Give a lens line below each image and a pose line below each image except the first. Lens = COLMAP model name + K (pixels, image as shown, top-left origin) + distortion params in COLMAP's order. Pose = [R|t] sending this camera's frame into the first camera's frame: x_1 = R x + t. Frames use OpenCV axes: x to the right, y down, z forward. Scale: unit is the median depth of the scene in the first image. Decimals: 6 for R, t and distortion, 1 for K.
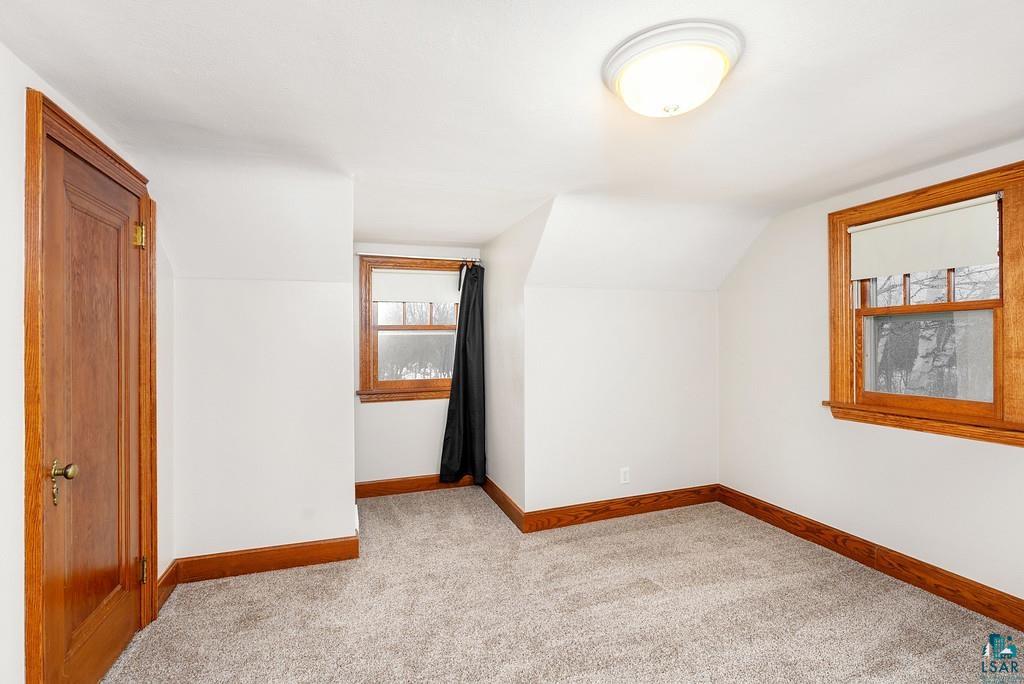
lens RADIAL K [[475.1, 0, 509.0], [0, 475.1, 343.4], [0, 0, 1]] dist [-0.009915, 0.003496]
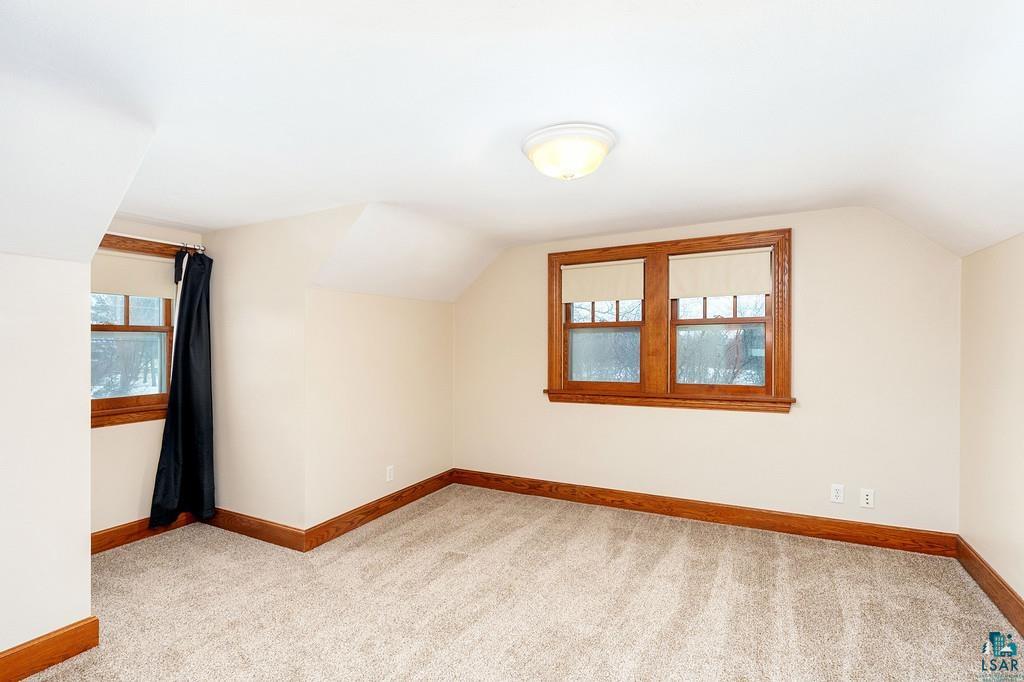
lens RADIAL K [[475.1, 0, 521.7], [0, 475.1, 348.9], [0, 0, 1]] dist [-0.009915, 0.003496]
pose [[0.738209, -0.004076, 0.674559, -0.312786], [0.004803, 0.999988, 0.000787, 0.002445], [-0.674555, 0.002659, 0.738220, 0.028077]]
